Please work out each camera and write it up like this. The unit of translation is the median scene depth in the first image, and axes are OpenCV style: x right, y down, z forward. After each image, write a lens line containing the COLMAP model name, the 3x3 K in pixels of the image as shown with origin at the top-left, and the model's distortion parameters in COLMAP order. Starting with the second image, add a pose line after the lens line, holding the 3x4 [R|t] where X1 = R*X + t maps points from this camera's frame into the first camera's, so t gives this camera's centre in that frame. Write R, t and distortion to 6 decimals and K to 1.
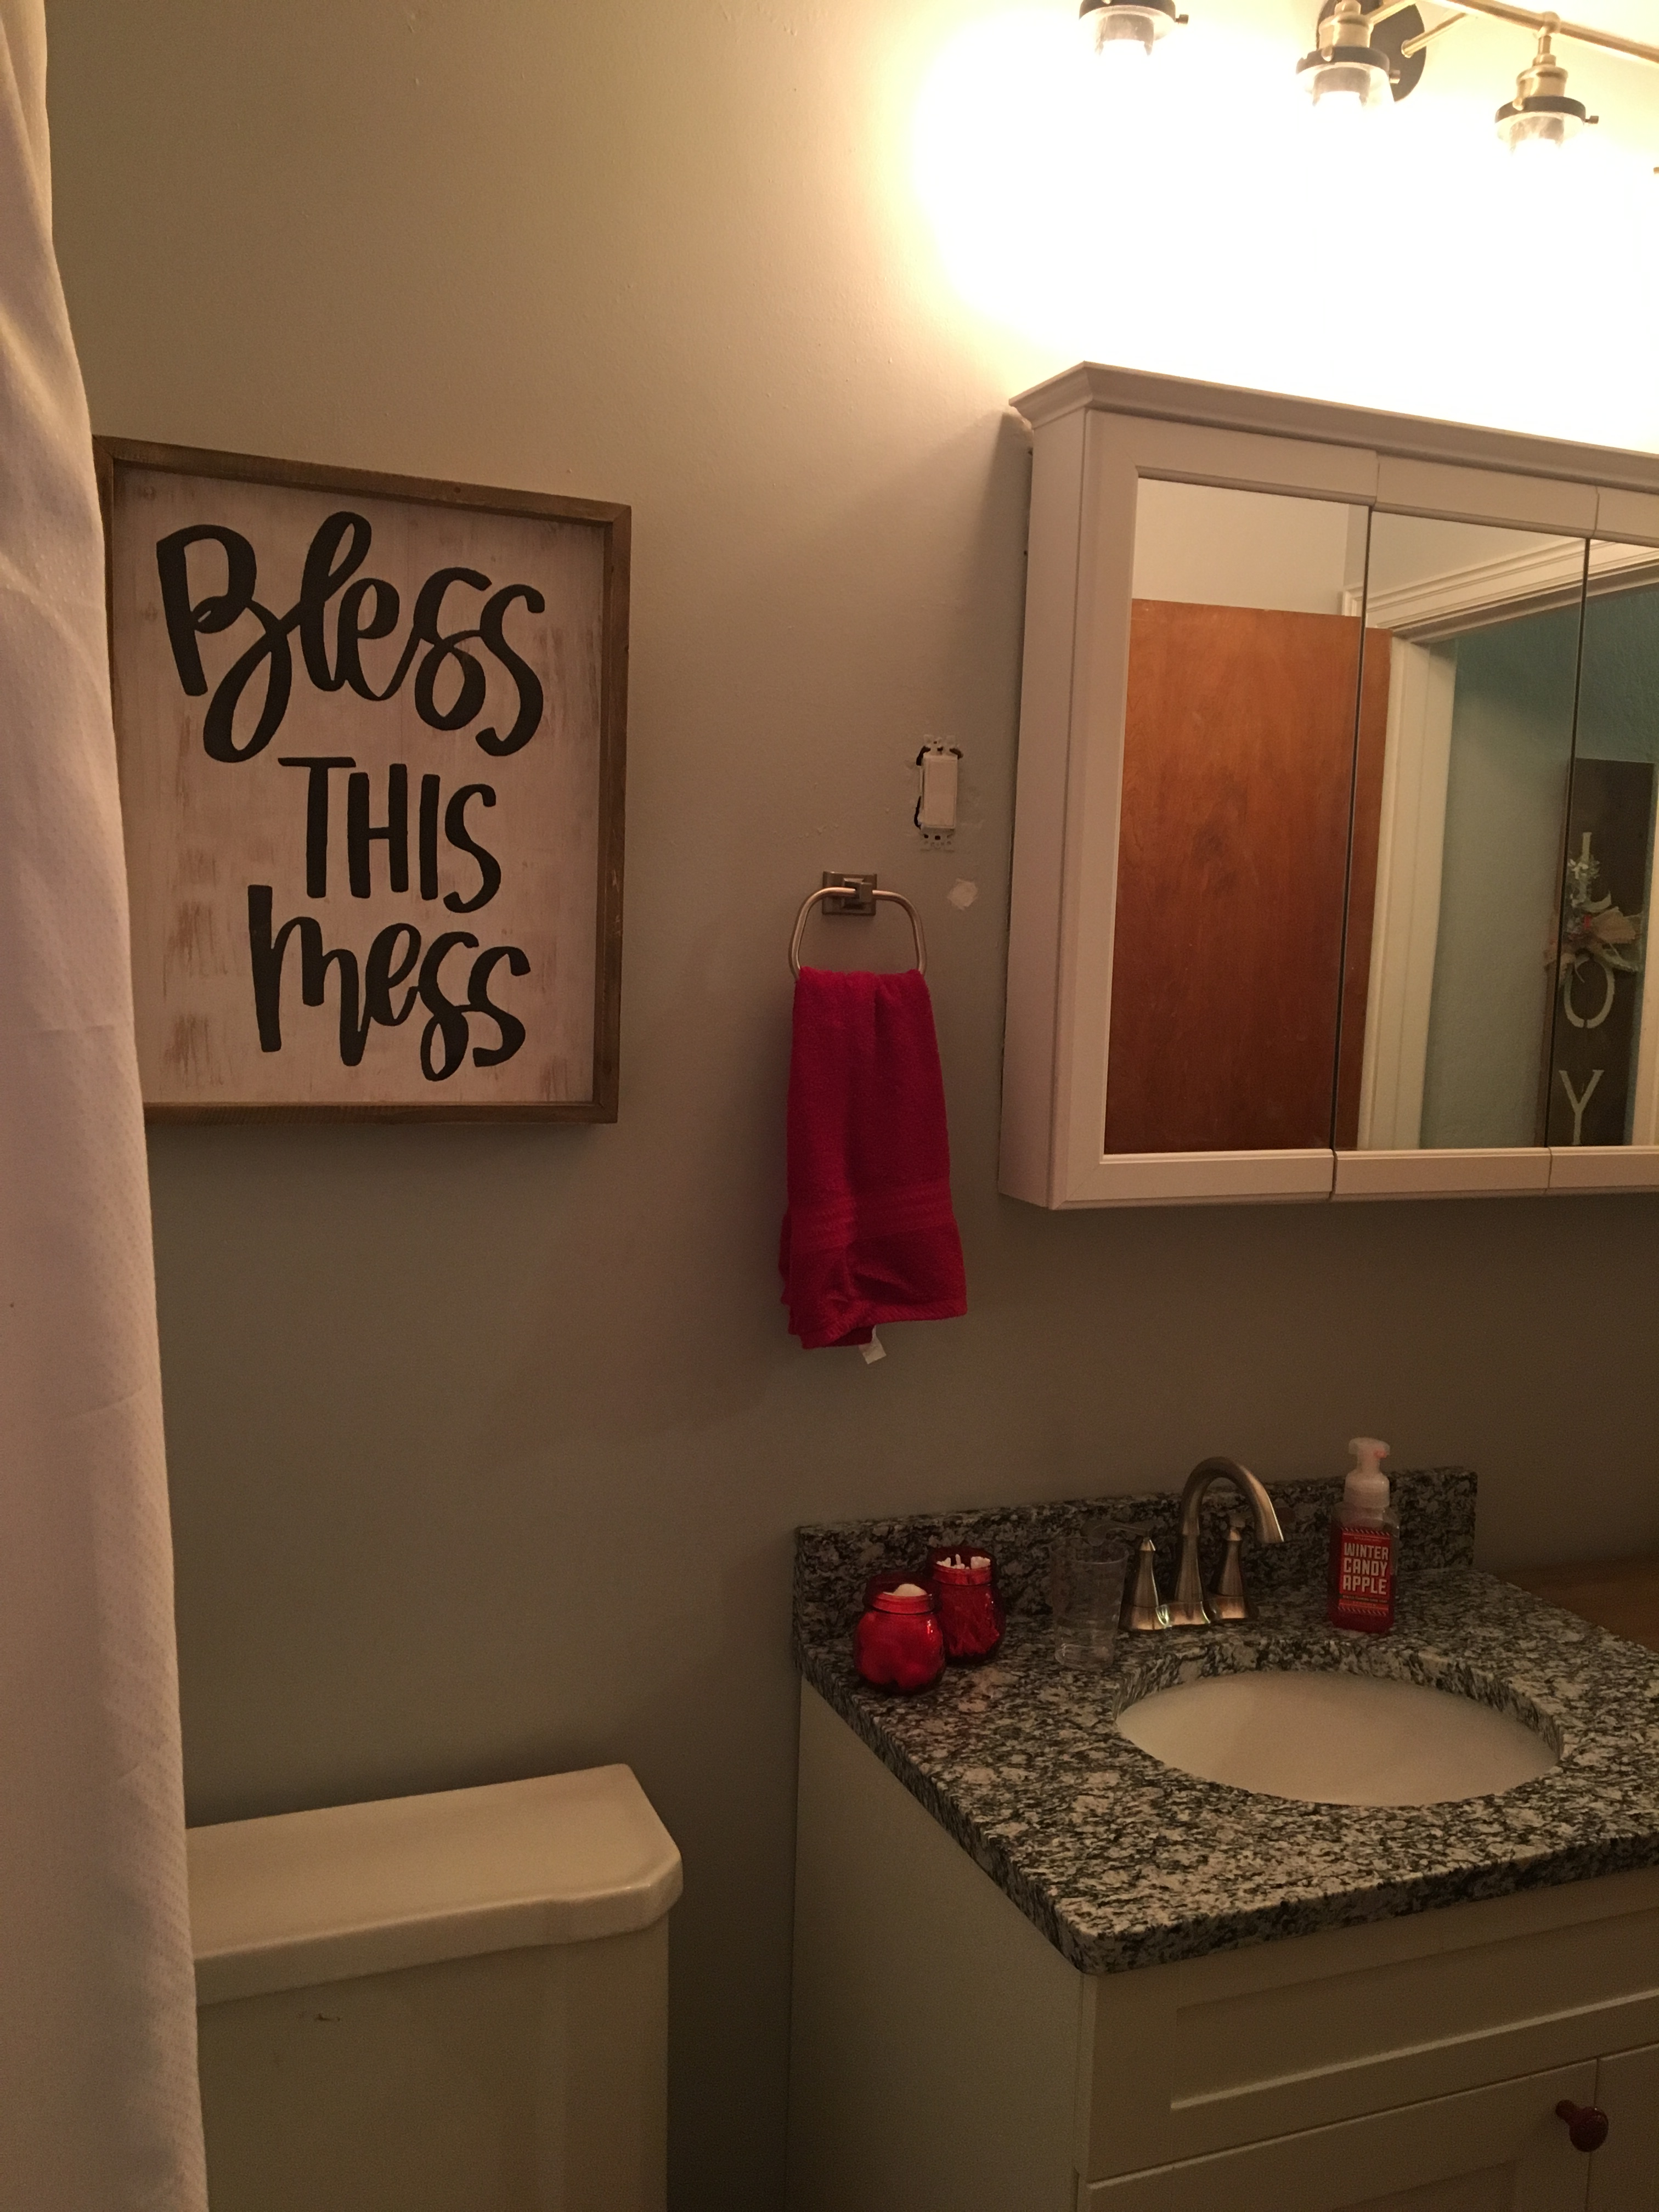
lens RADIAL K [[1843.6, 0, 839.1], [0, 1843.6, 1105.4], [0, 0, 1]] dist [0.094507, -0.162919]
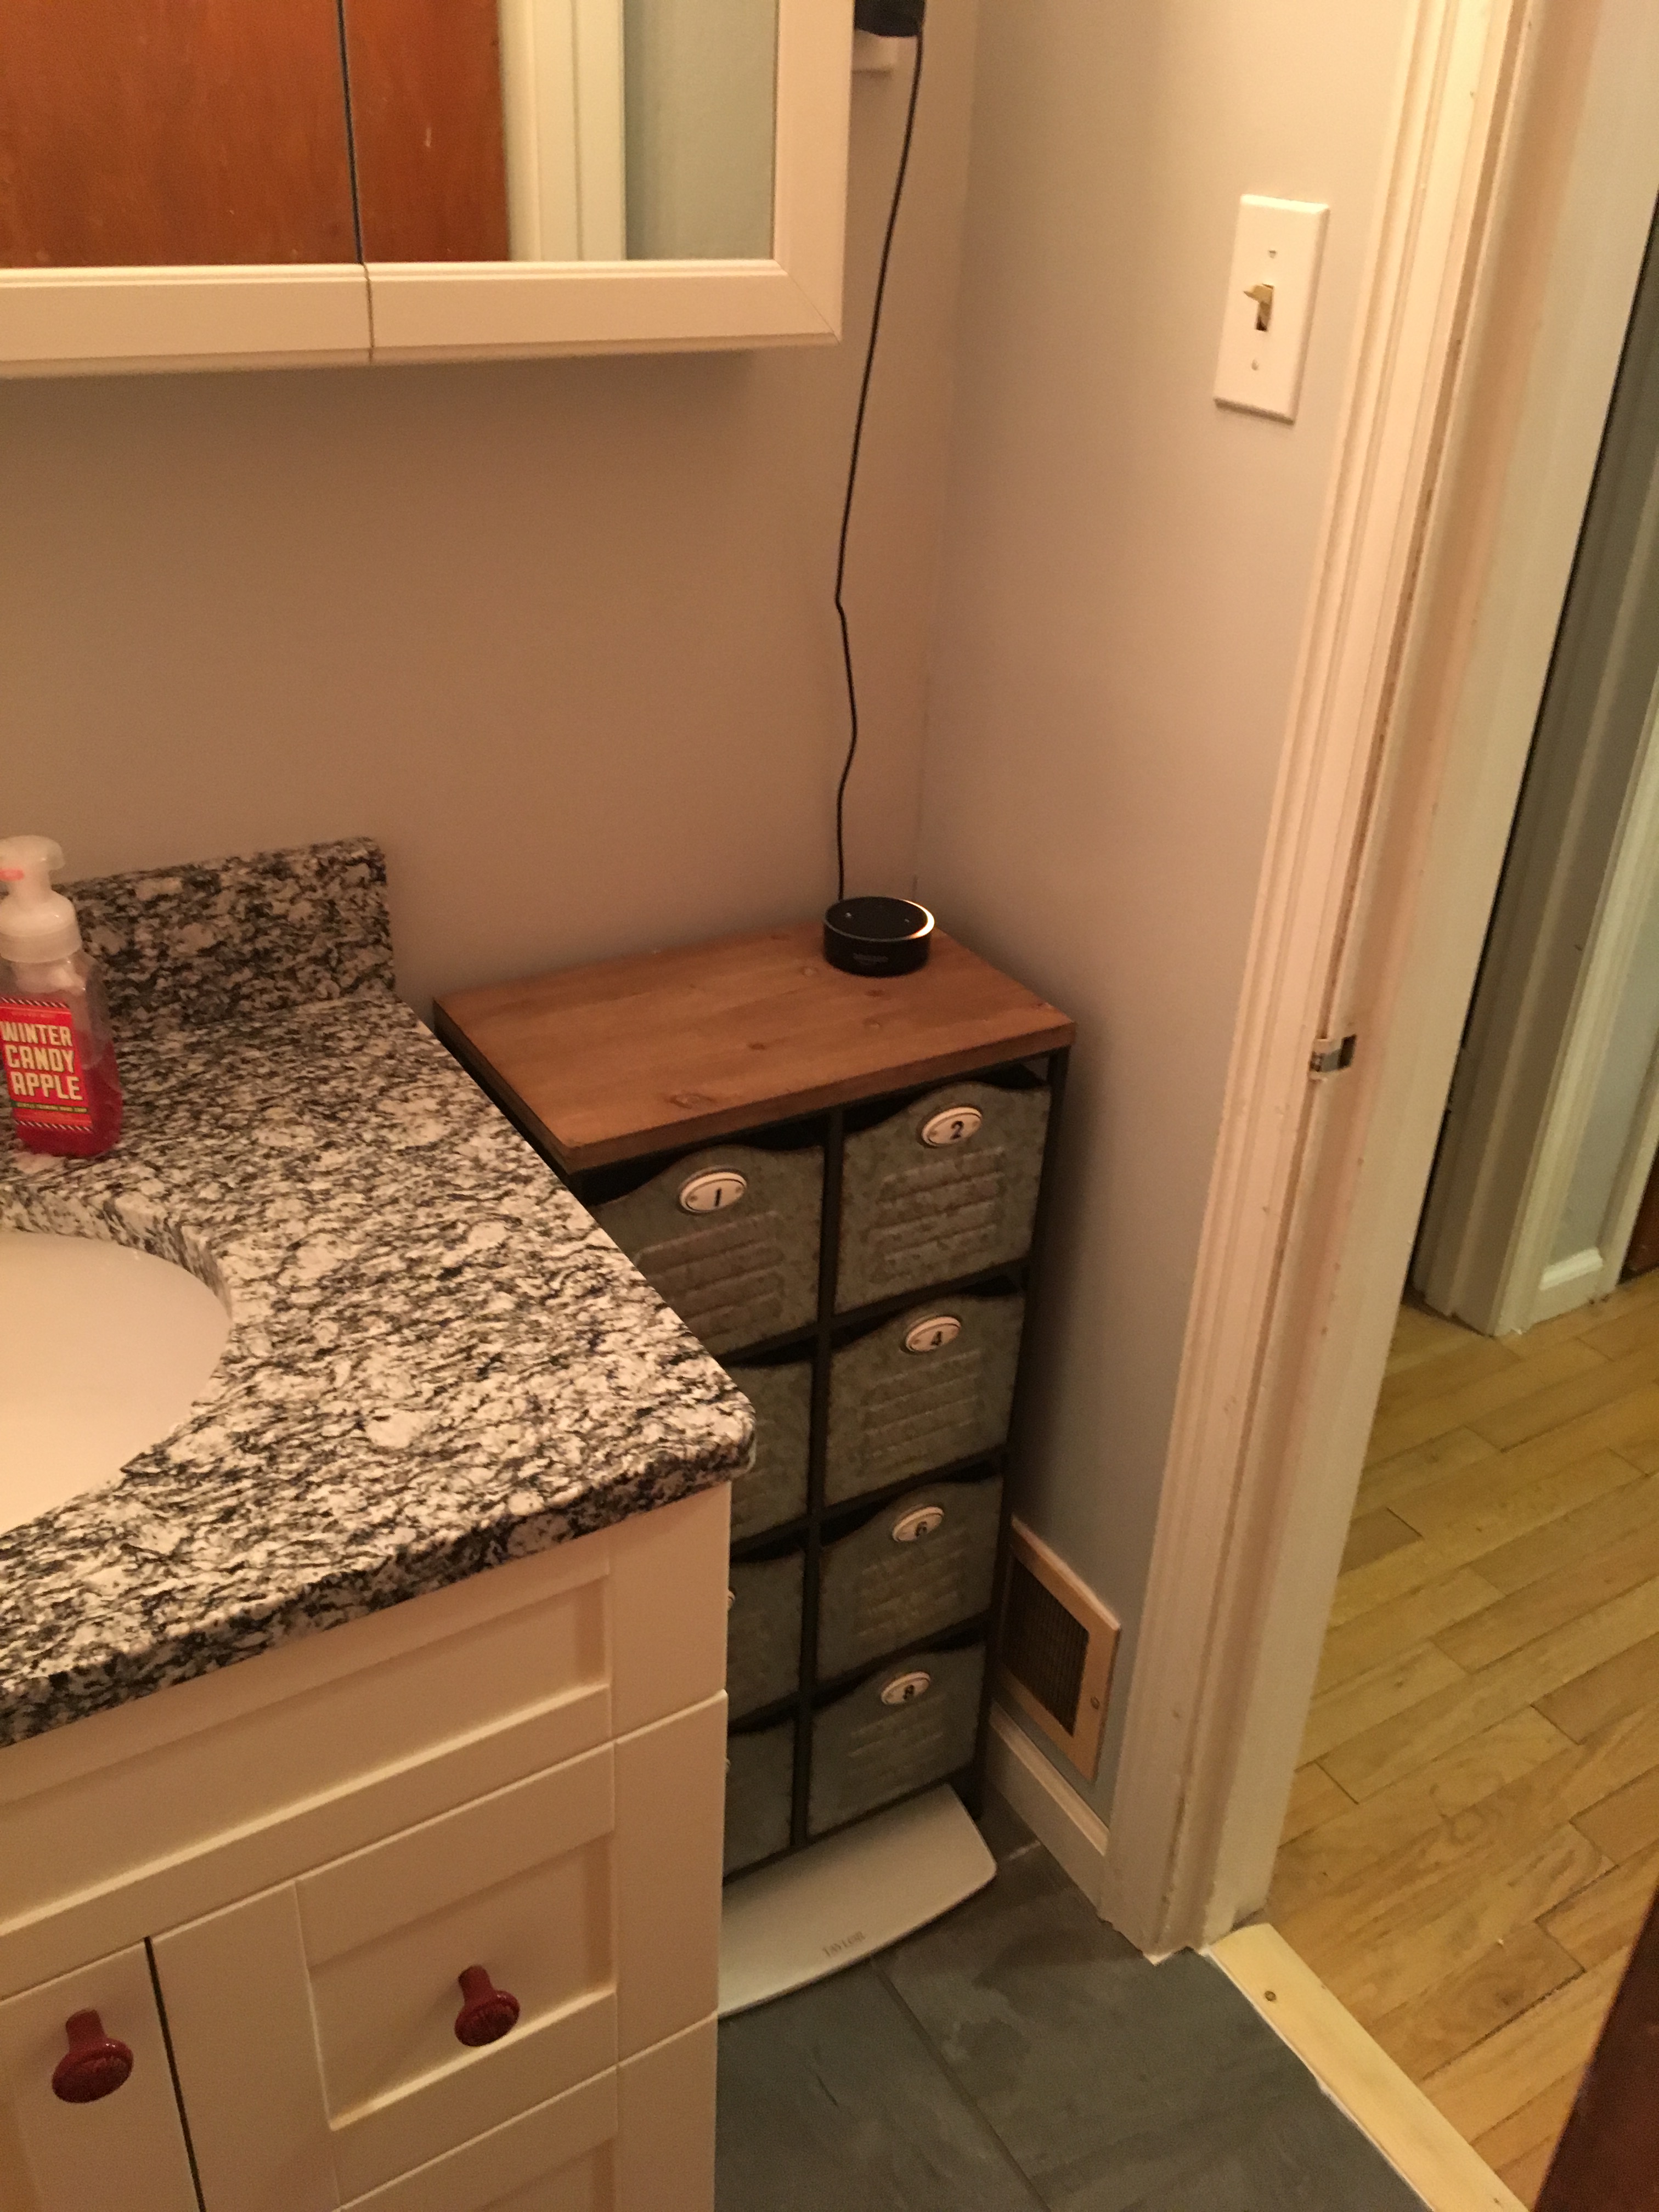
lens RADIAL K [[1843.6, 0, 839.1], [0, 1843.6, 1105.4], [0, 0, 1]] dist [0.094507, -0.162919]
pose [[0.986459, -0.071659, 0.147522, 0.491701], [0.004114, 0.910023, 0.414537, 0.024420], [-0.163954, -0.408317, 0.897996, 0.482967]]
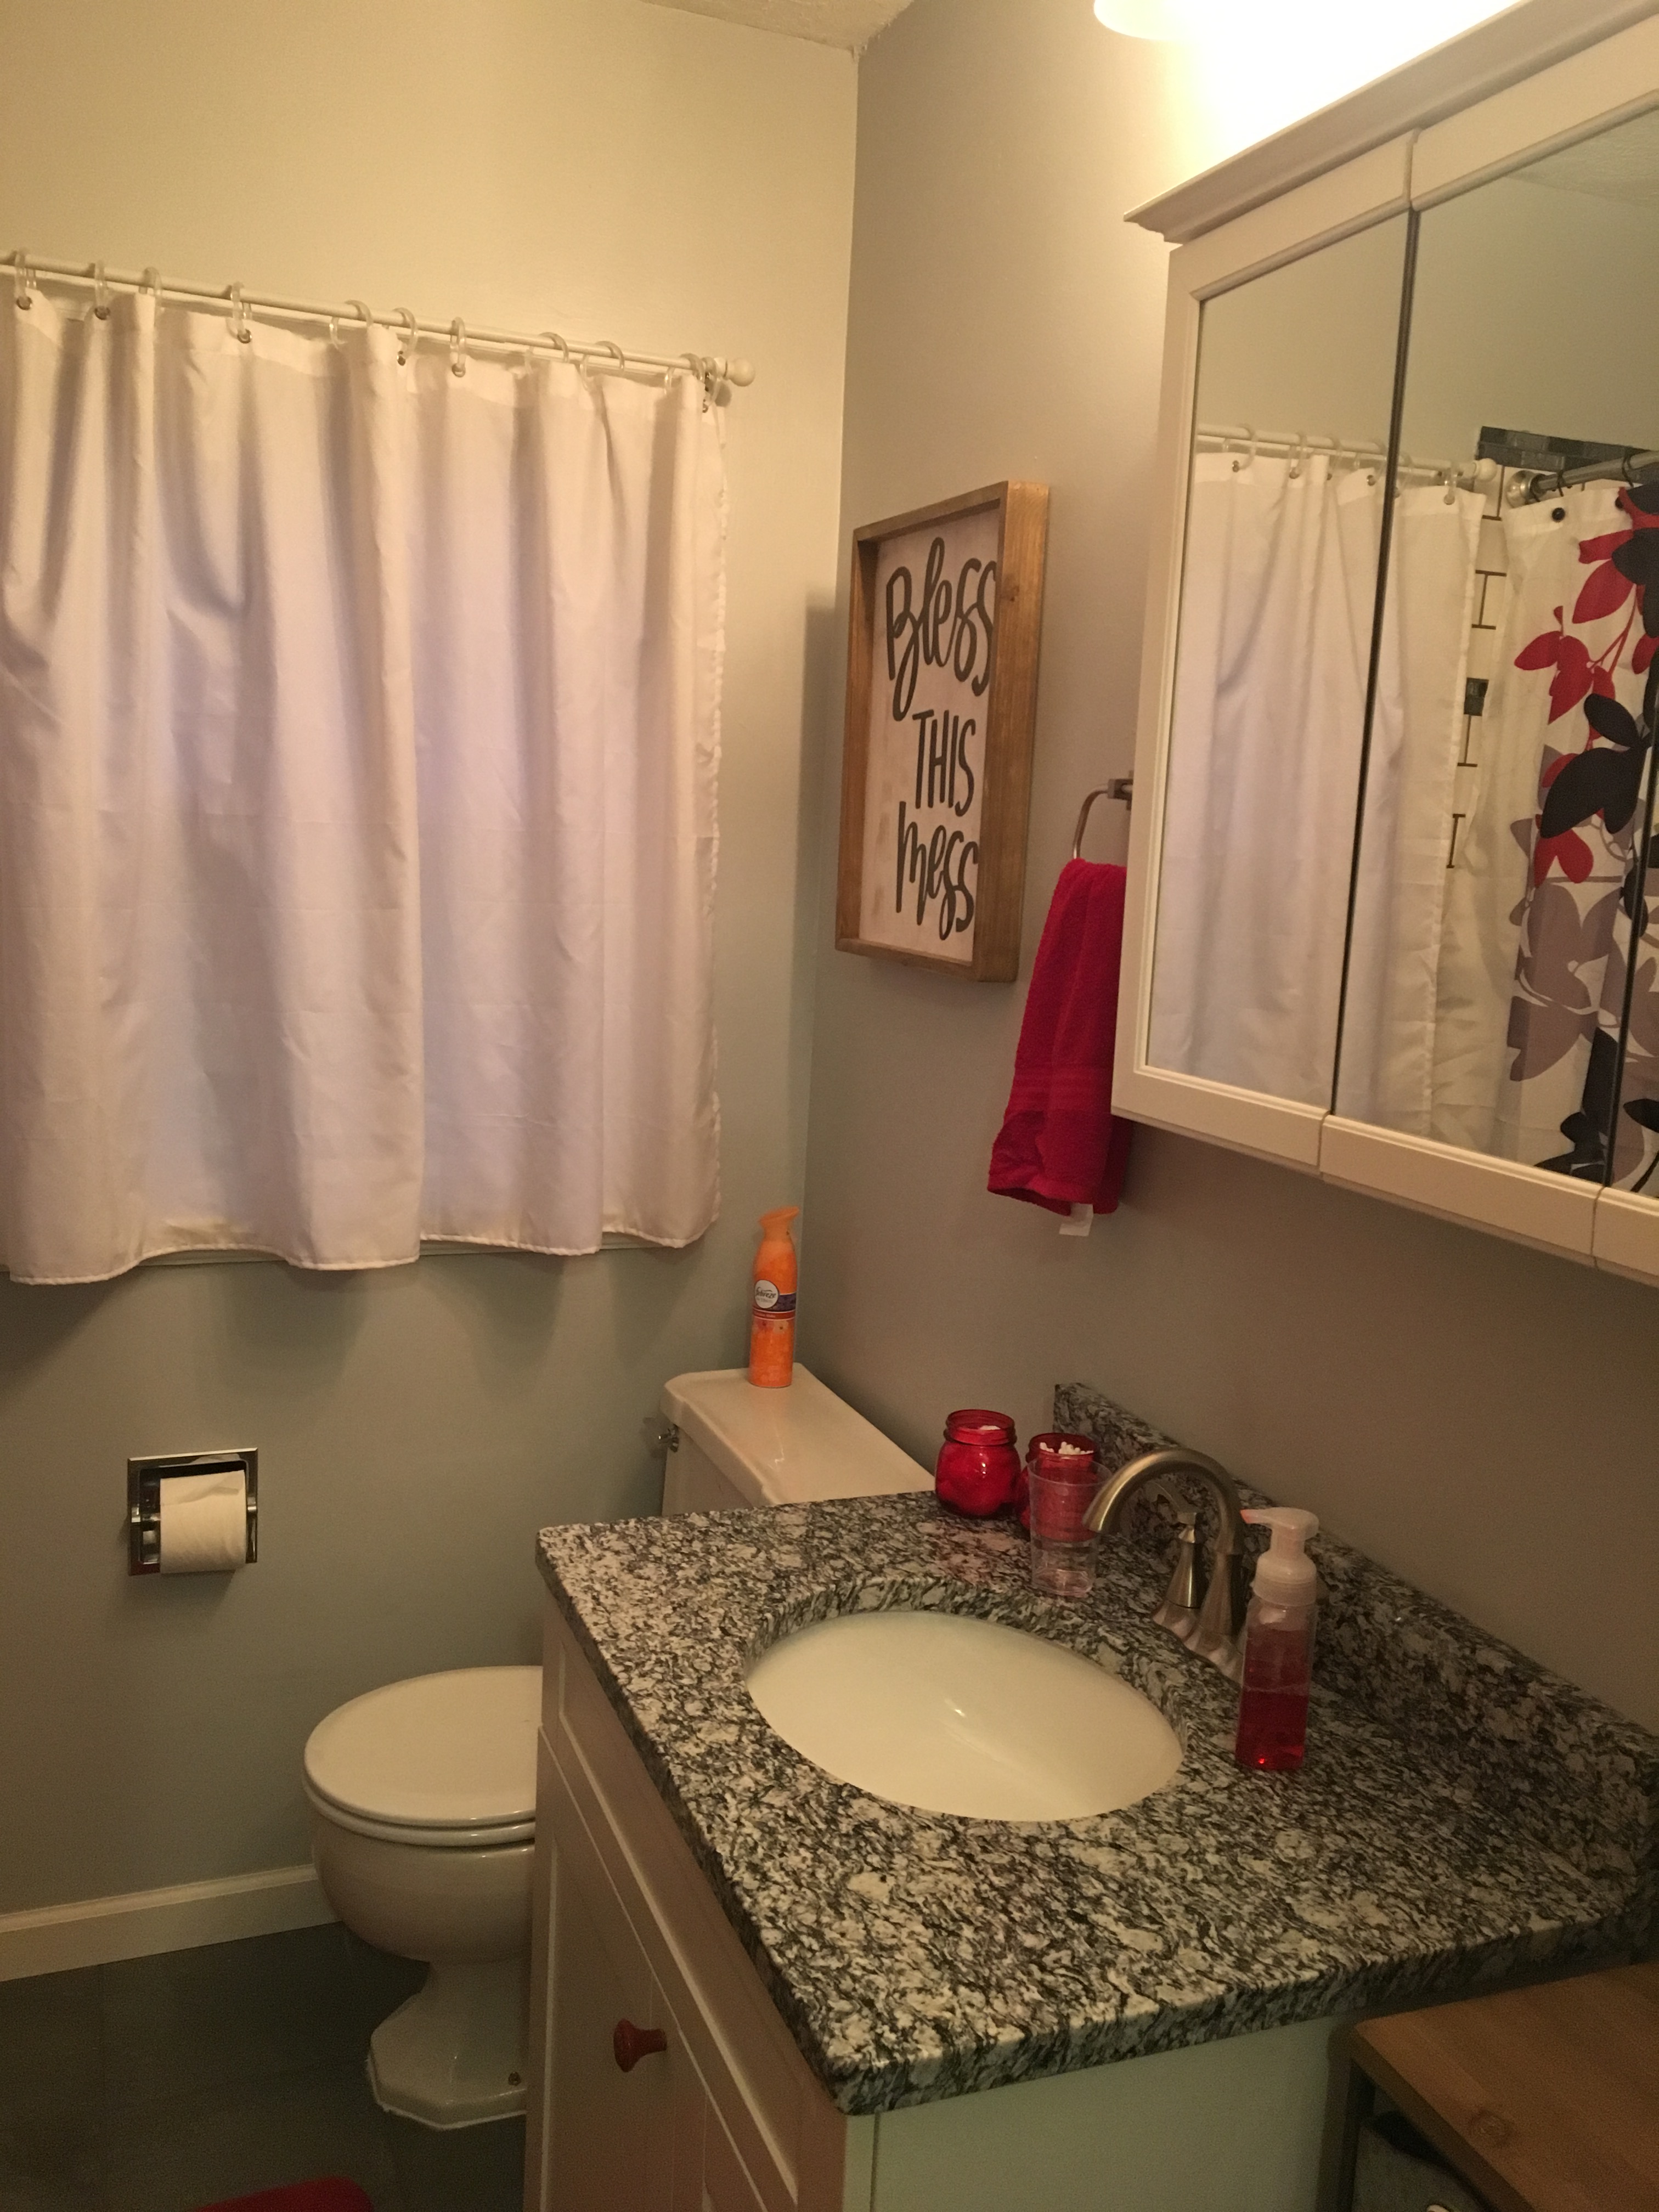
lens RADIAL K [[1841.6, 0, 839.1], [0, 1841.6, 1103.2], [0, 0, 1]] dist [0.098556, -0.168302]
pose [[-0.005042, 0.118097, -0.992989, 1.113469], [-0.144777, 0.982454, 0.117579, -0.042396], [0.989451, 0.144355, 0.012144, 0.889965]]
